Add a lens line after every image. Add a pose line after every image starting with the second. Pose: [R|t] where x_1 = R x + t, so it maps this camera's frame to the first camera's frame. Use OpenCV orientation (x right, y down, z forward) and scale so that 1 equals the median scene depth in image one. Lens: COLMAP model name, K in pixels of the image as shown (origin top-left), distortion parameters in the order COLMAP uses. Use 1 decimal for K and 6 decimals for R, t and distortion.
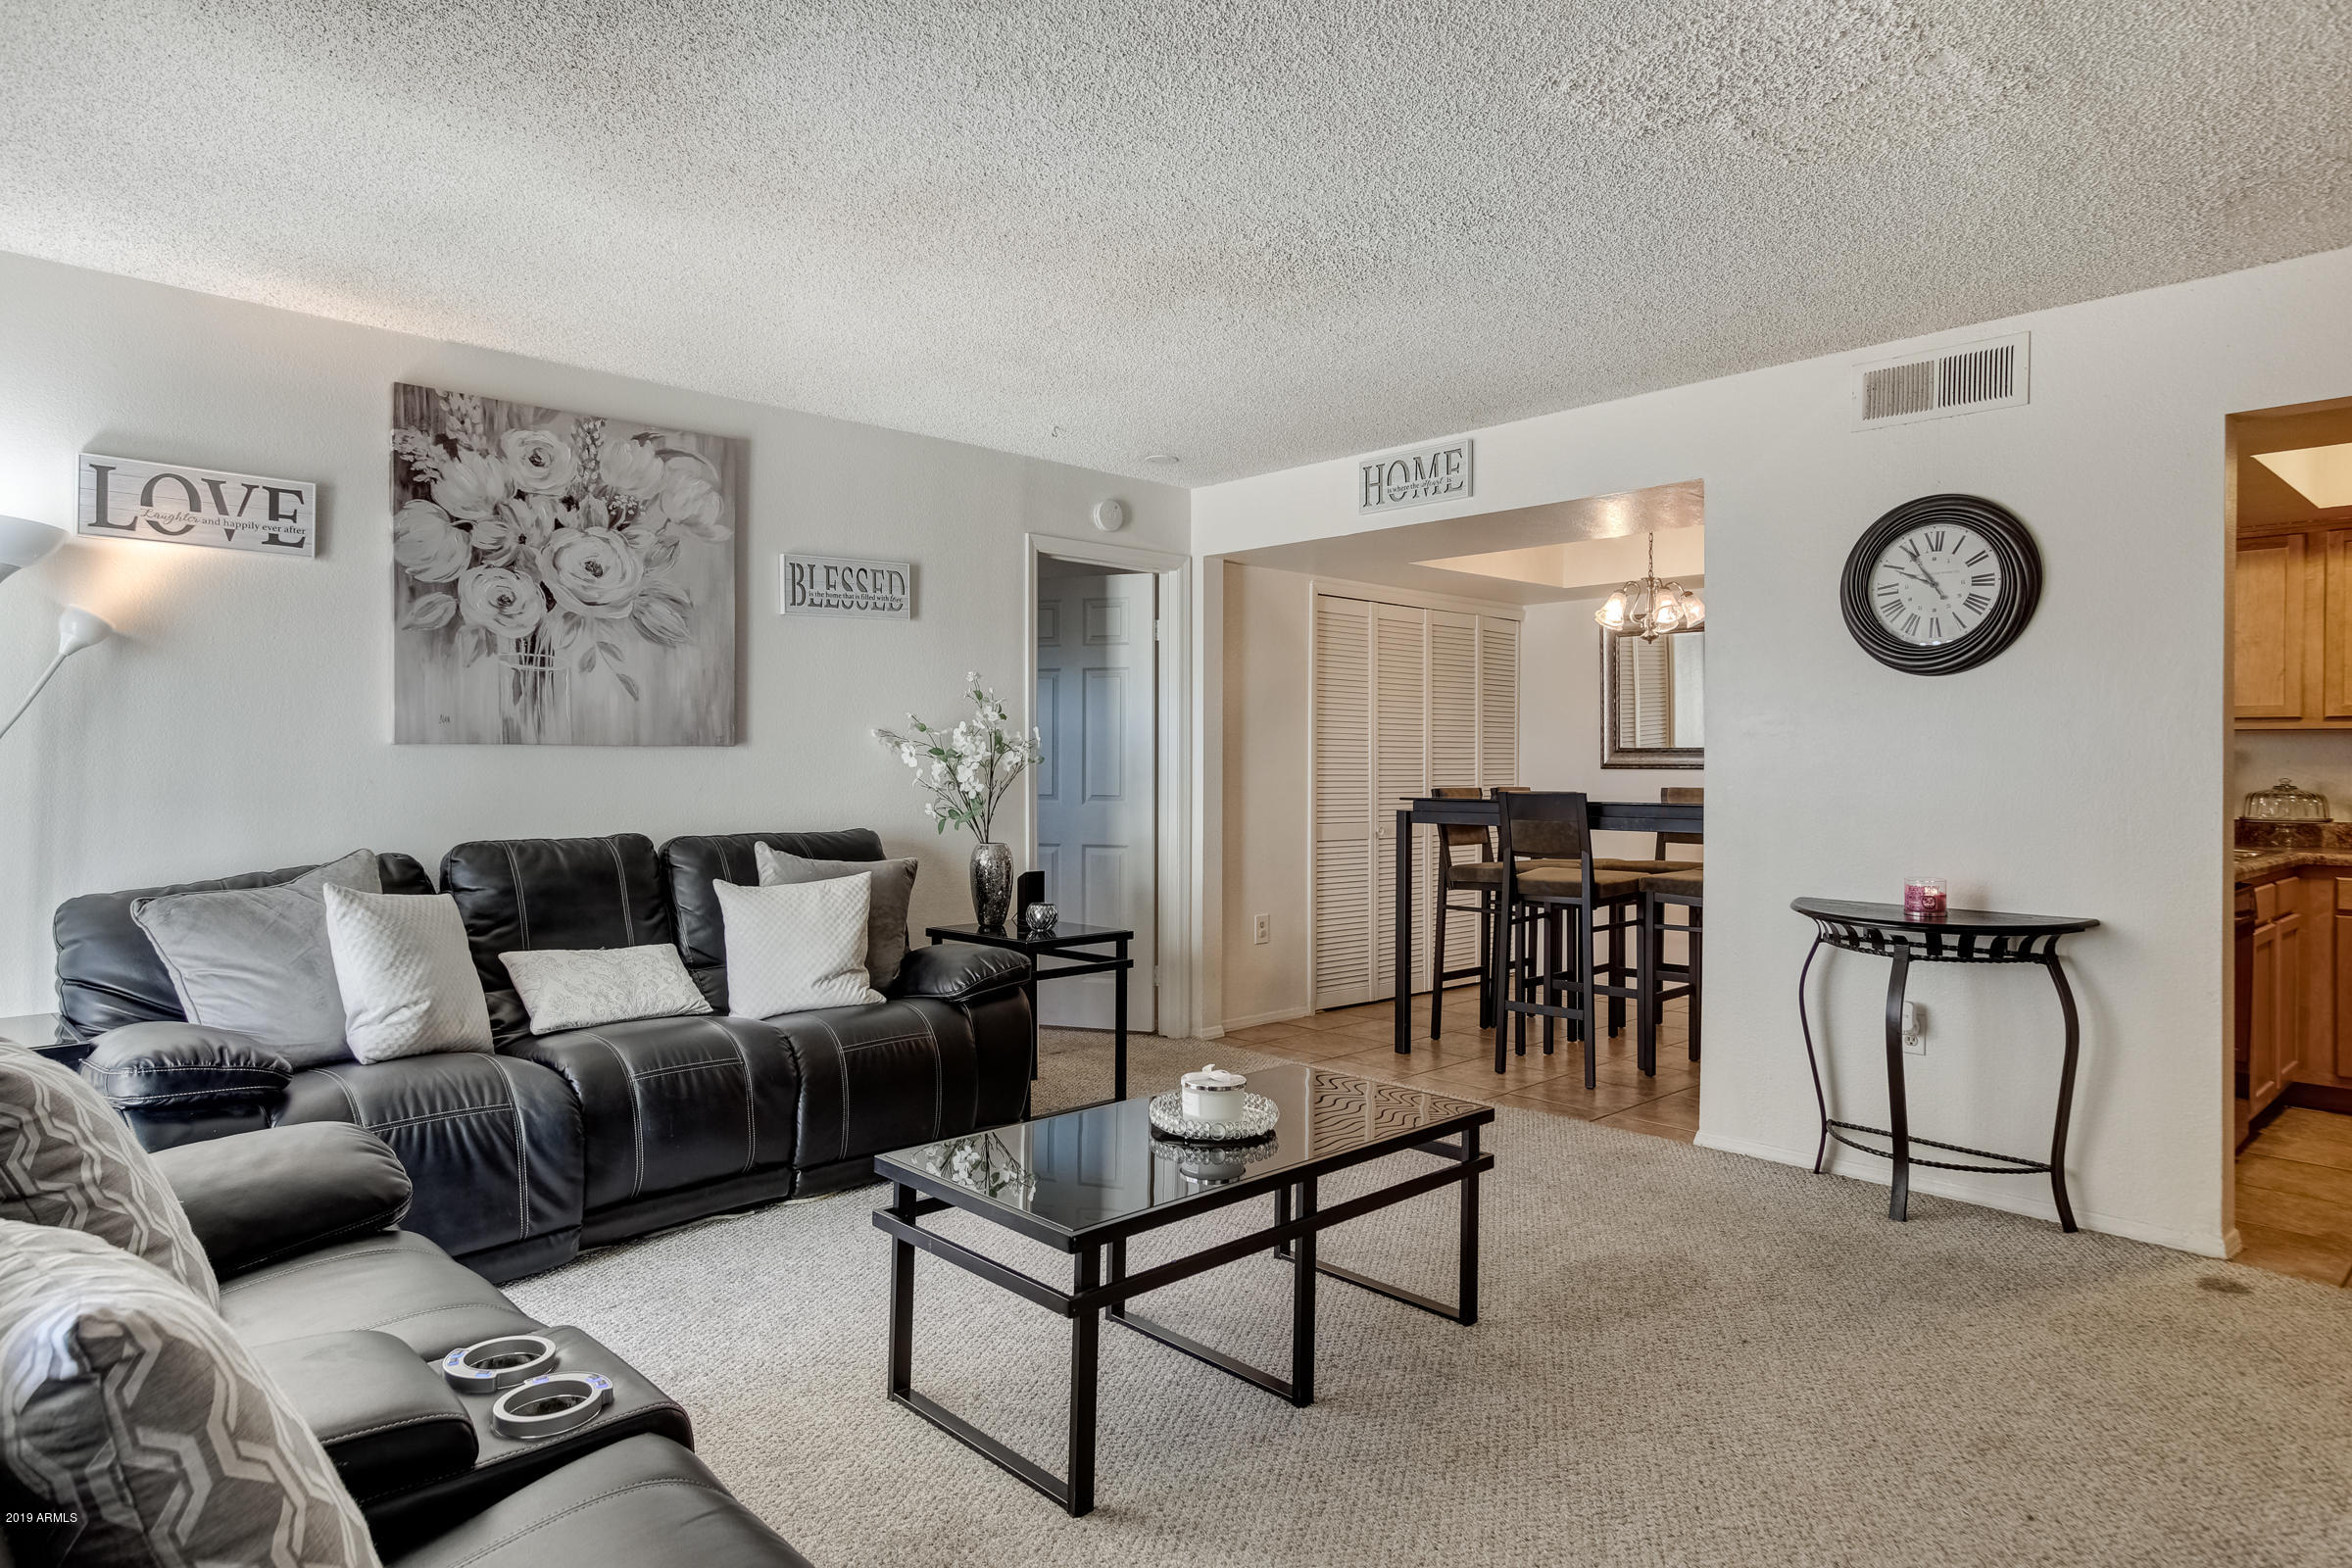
lens RADIAL K [[1350.5, 0, 1163.8], [0, 1350.5, 767.1], [0, 0, 1]] dist [0.003454, 0.000814]
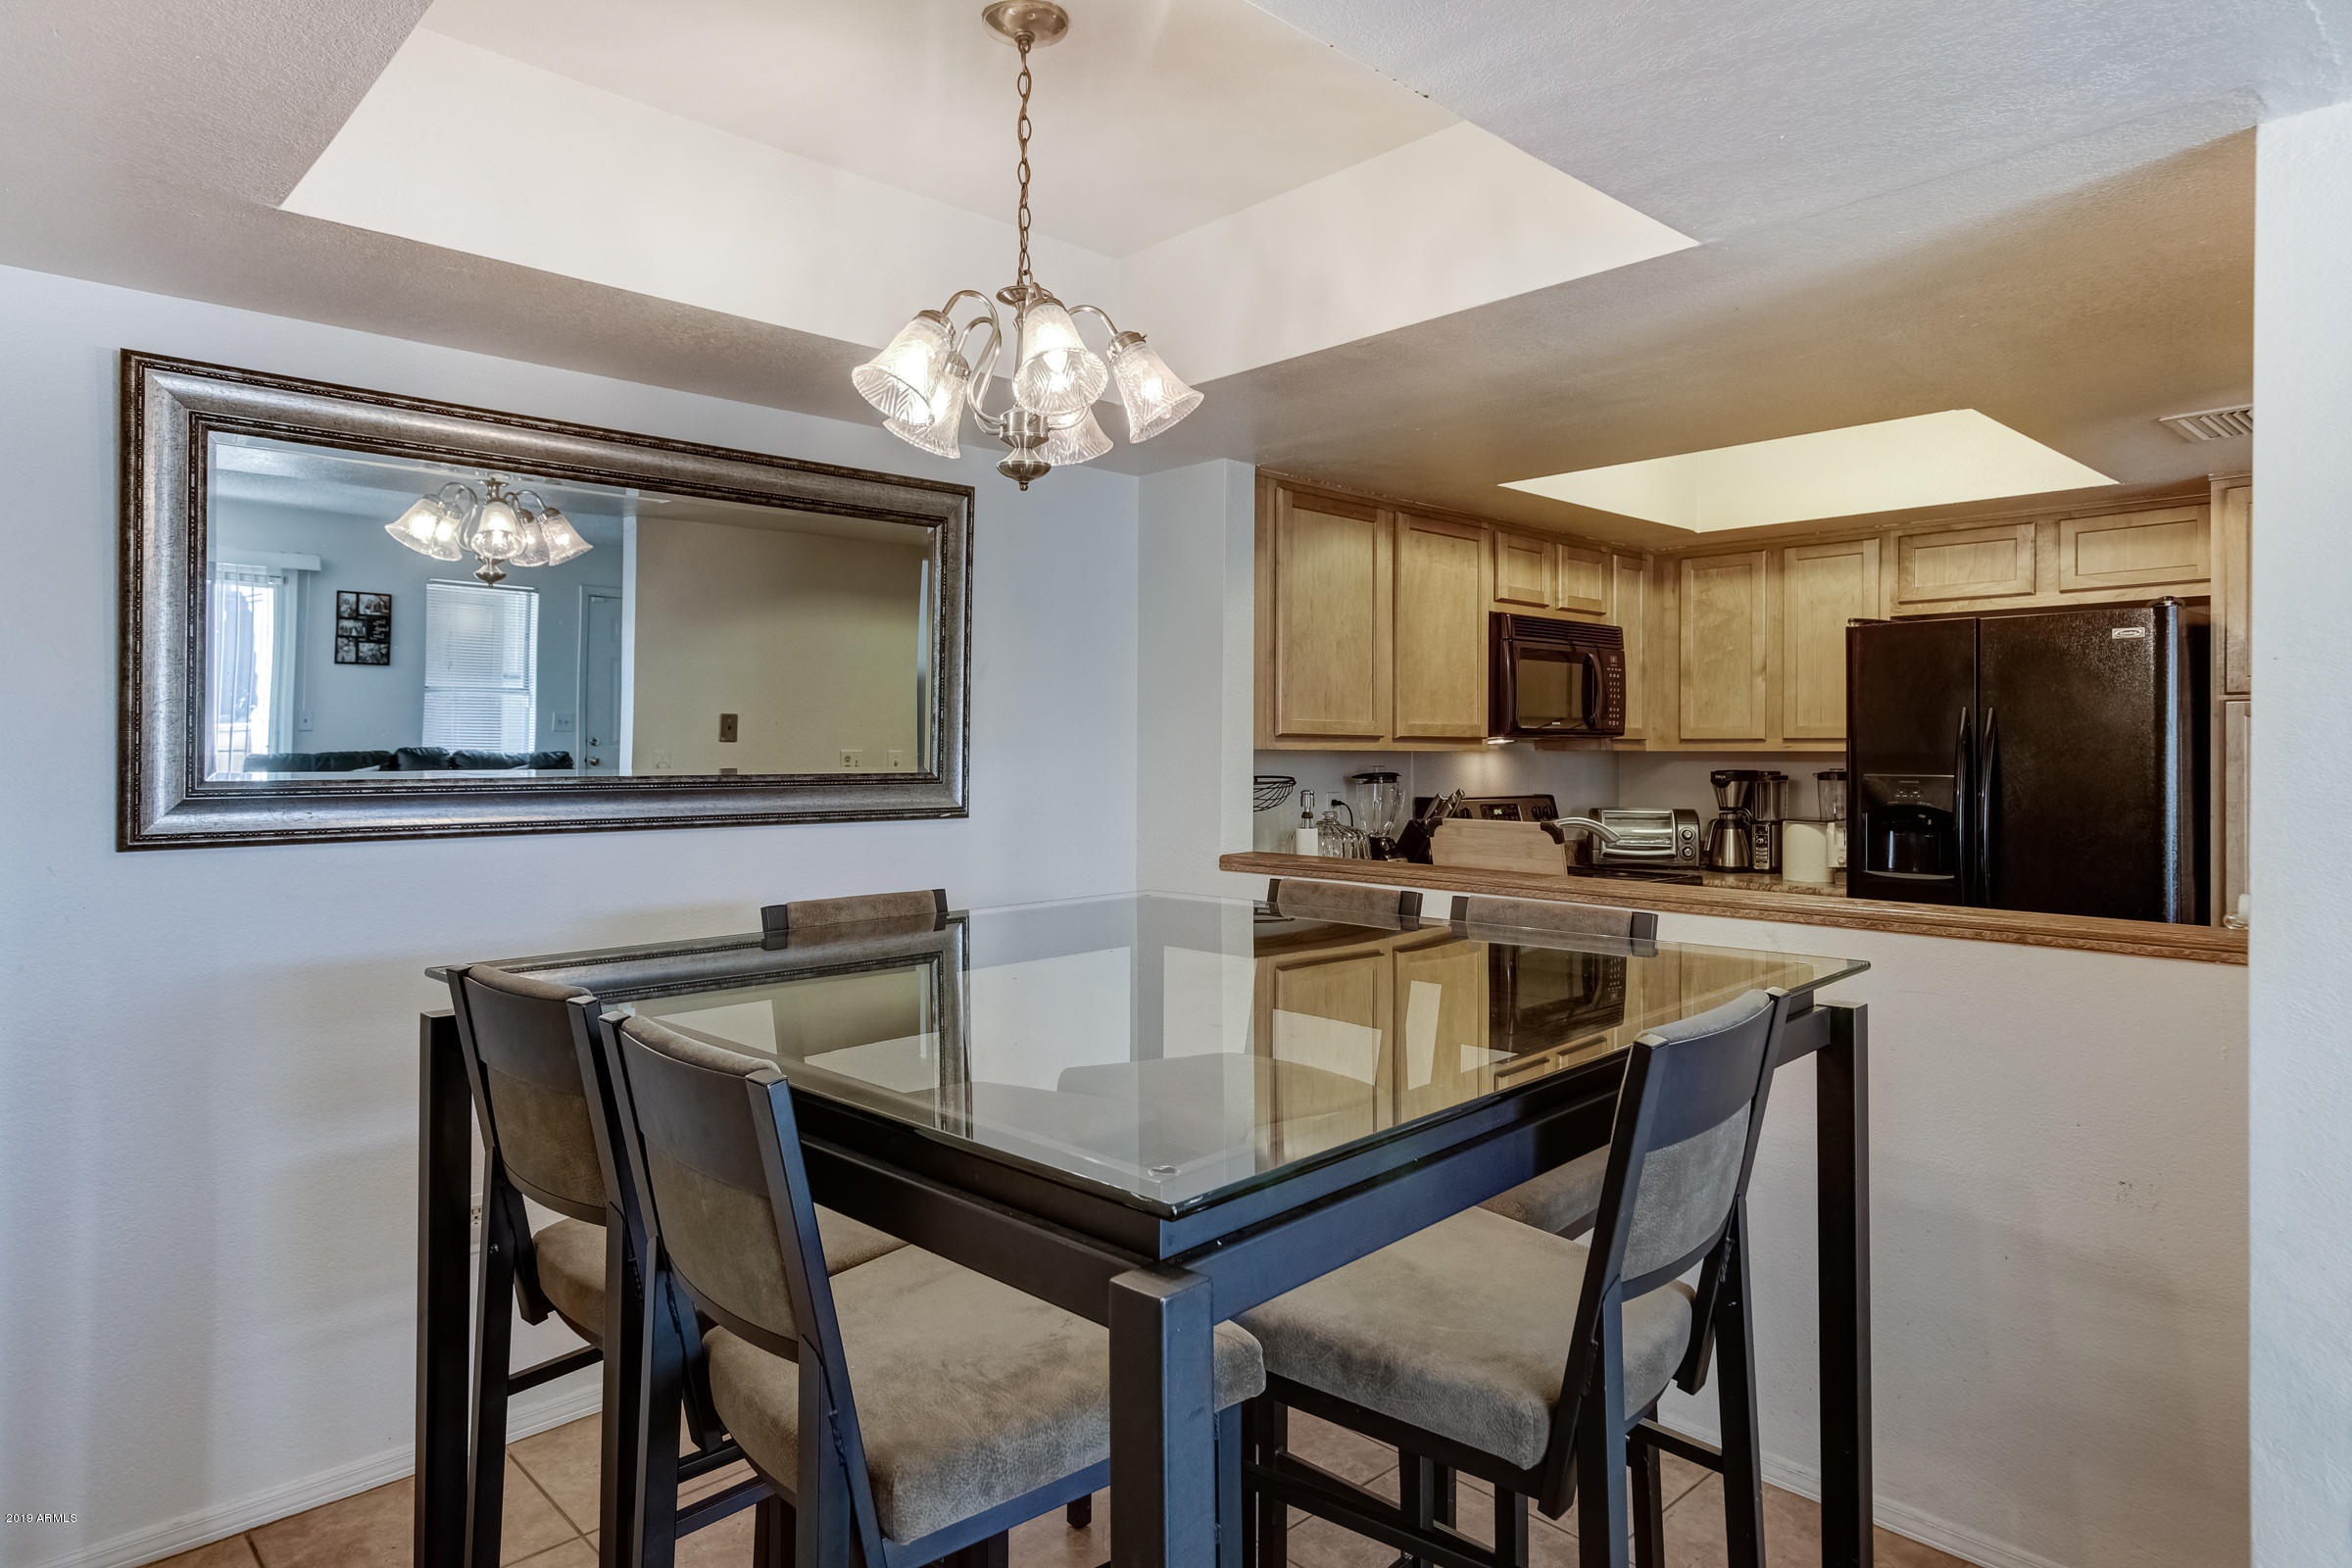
lens RADIAL K [[1371.7, 0, 1136.8], [0, 1371.7, 743.5], [0, 0, 1]] dist [0.002170, 0.001326]
pose [[0.010652, 0.001116, 0.999943, 0.022027], [0.003132, 0.999994, -0.001149, -0.034300], [-0.999938, 0.003145, 0.010649, 1.201234]]
